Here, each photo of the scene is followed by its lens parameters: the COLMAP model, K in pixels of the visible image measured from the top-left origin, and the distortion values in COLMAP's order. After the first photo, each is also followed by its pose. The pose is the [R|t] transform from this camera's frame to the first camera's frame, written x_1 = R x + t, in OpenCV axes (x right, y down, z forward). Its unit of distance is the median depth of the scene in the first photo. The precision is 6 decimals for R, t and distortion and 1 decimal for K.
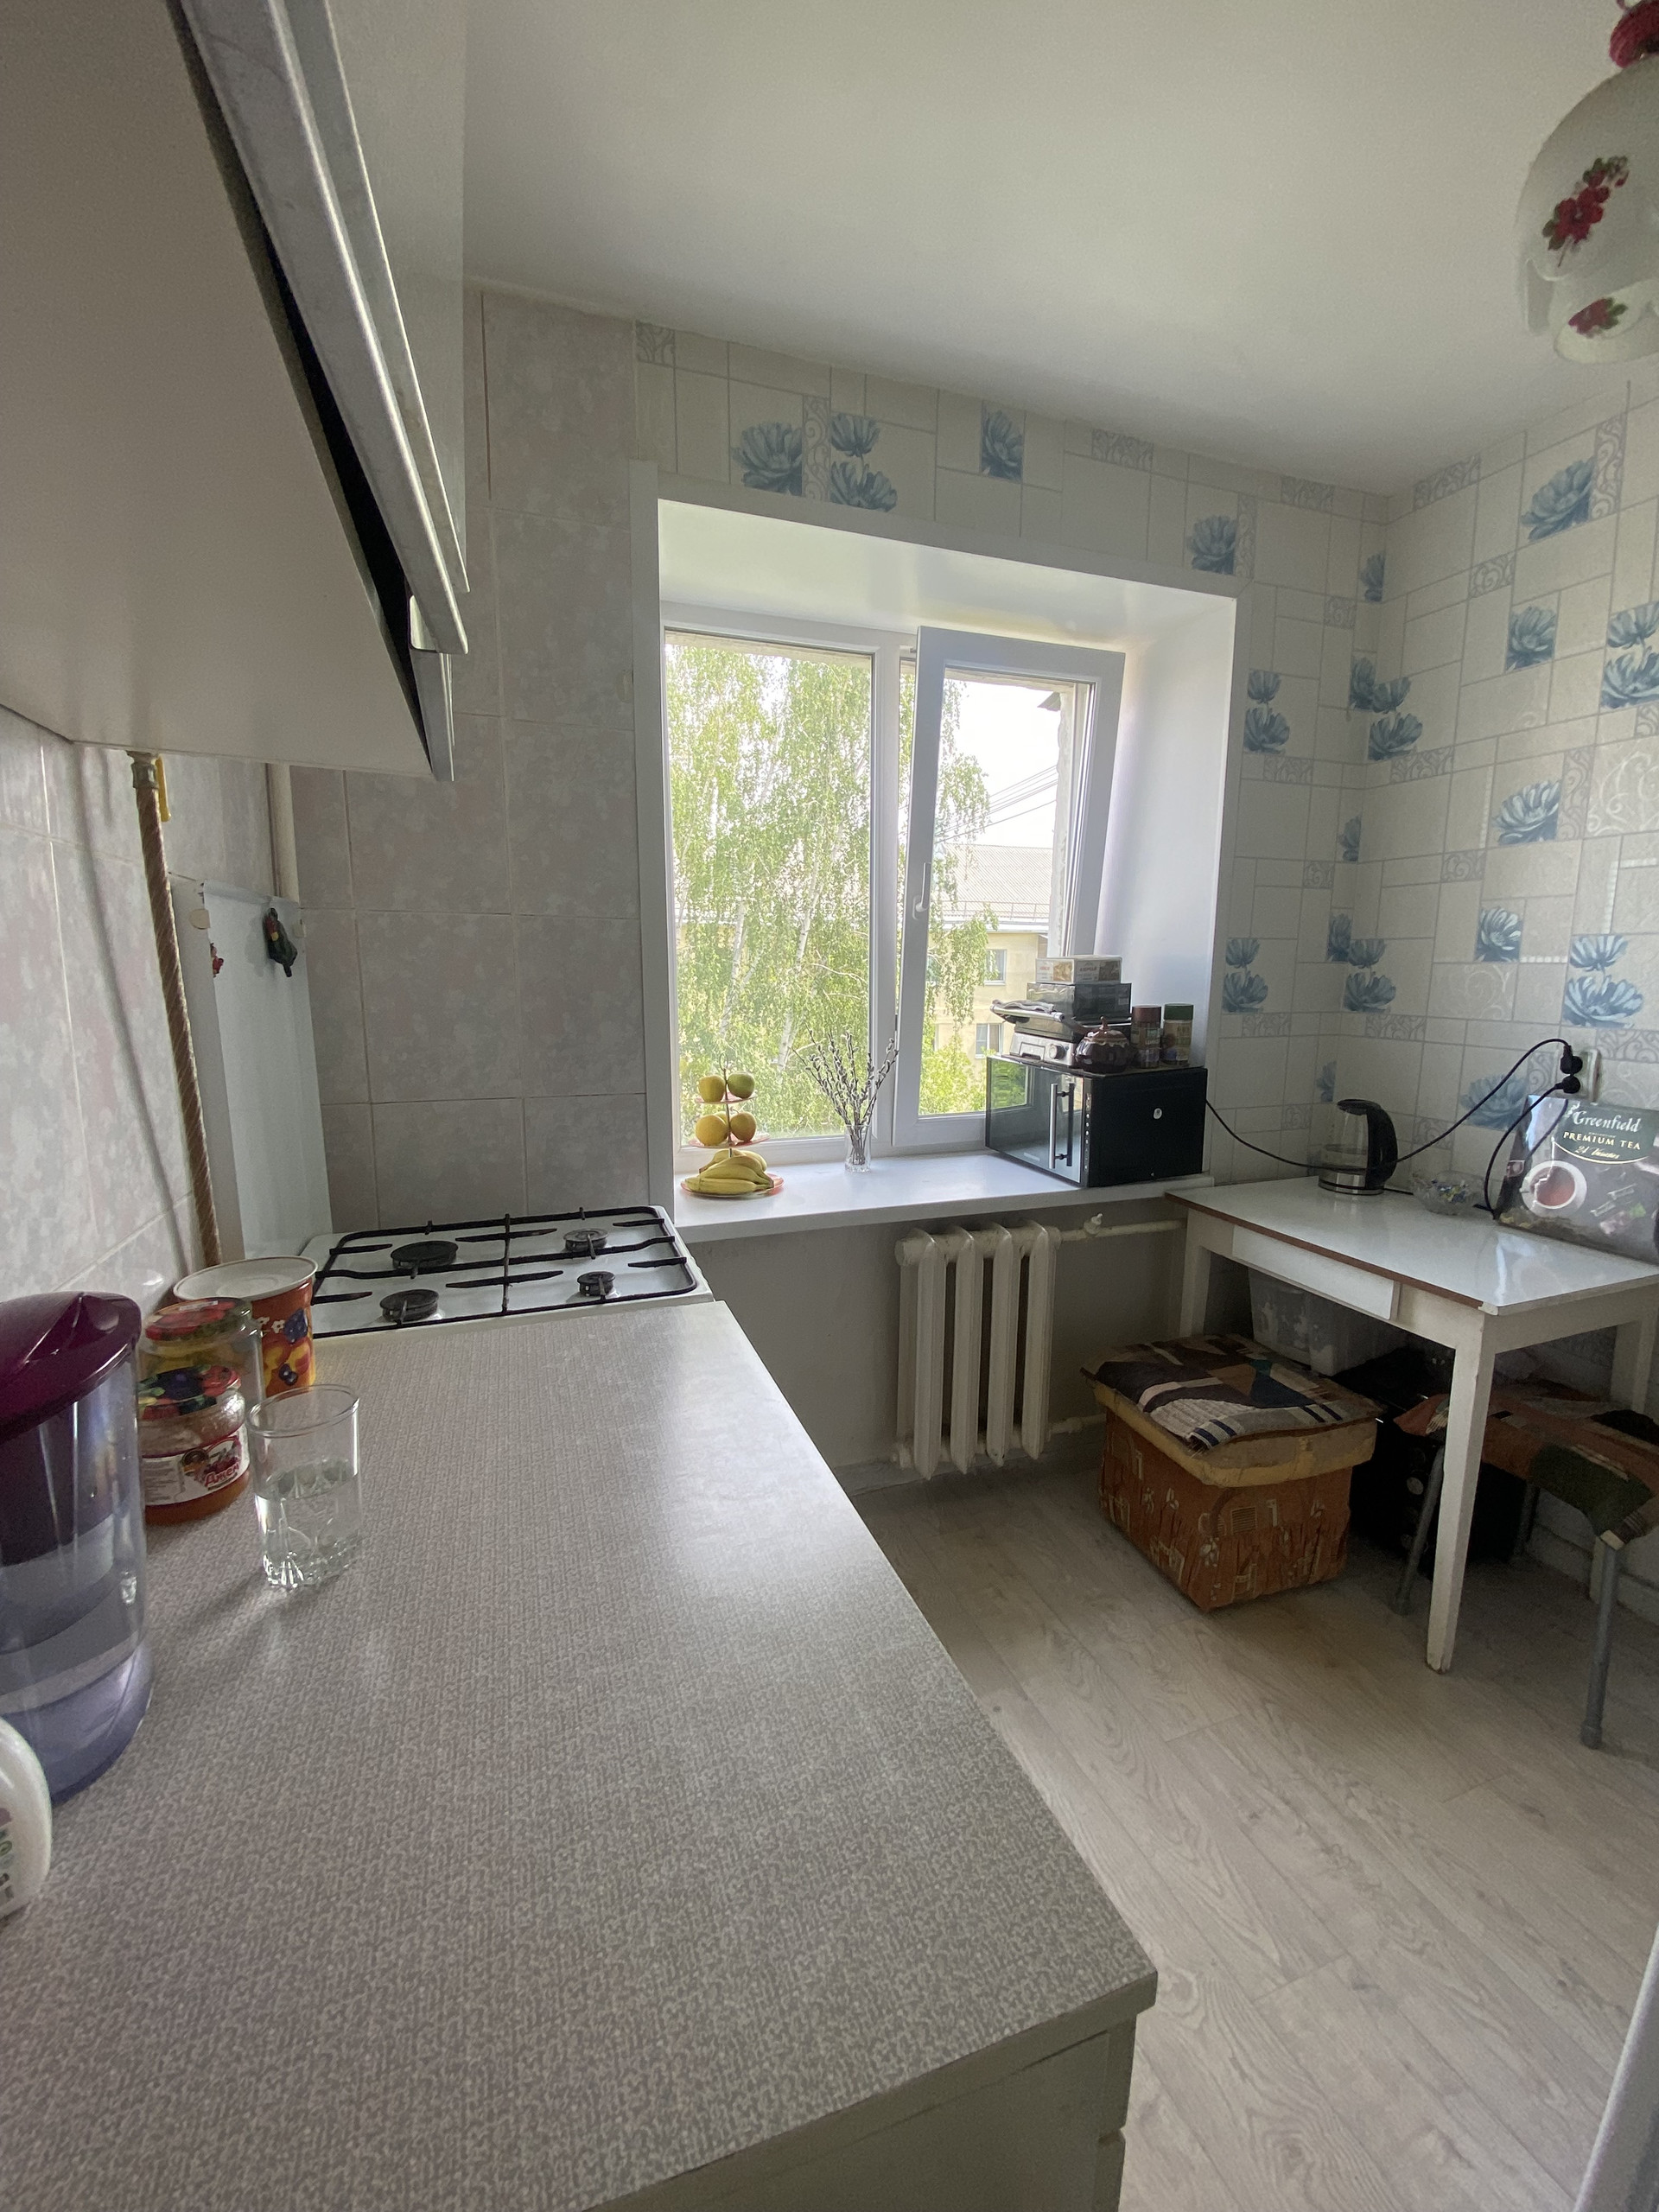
lens RADIAL K [[897.1, 0, 834.2], [0, 897.1, 1107.1], [0, 0, 1]] dist [0.017540, -0.018984]
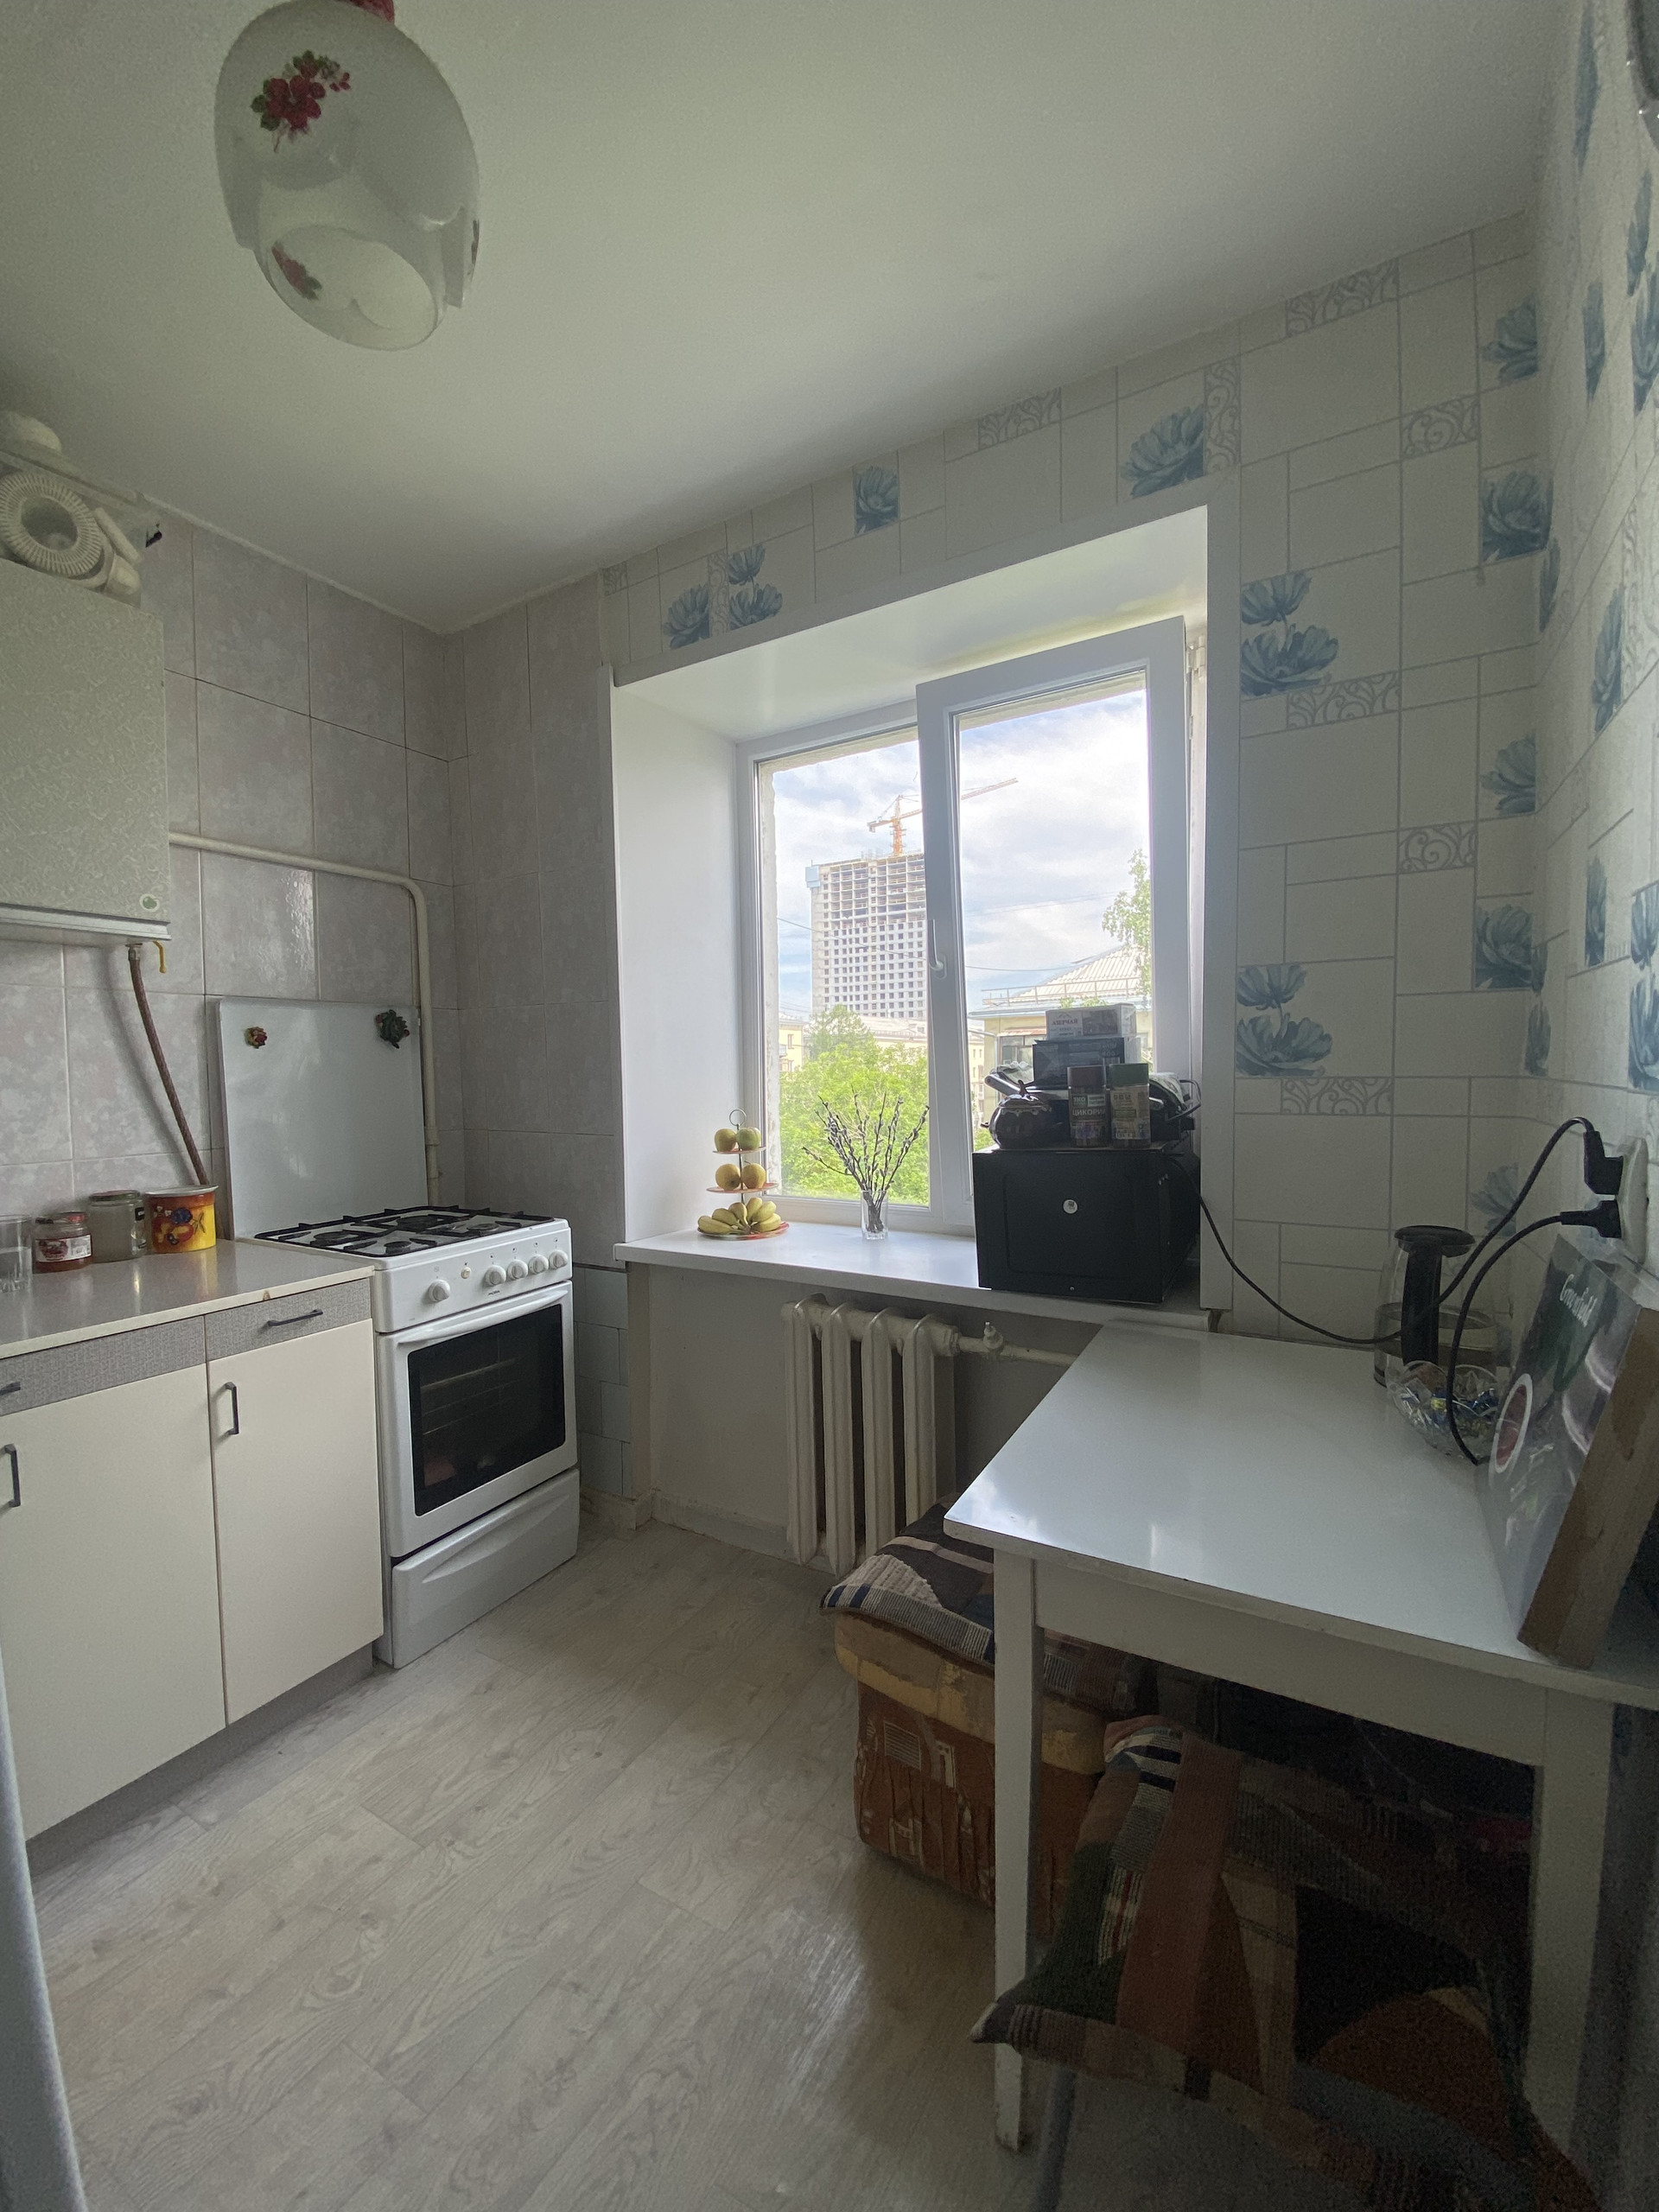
lens RADIAL K [[897.1, 0, 834.2], [0, 897.1, 1107.1], [0, 0, 1]] dist [0.017540, -0.018984]
pose [[0.641728, 0.024970, -0.766526, 0.871753], [-0.092489, 0.994695, -0.045028, -0.025257], [0.761335, 0.099791, 0.640633, 0.381016]]
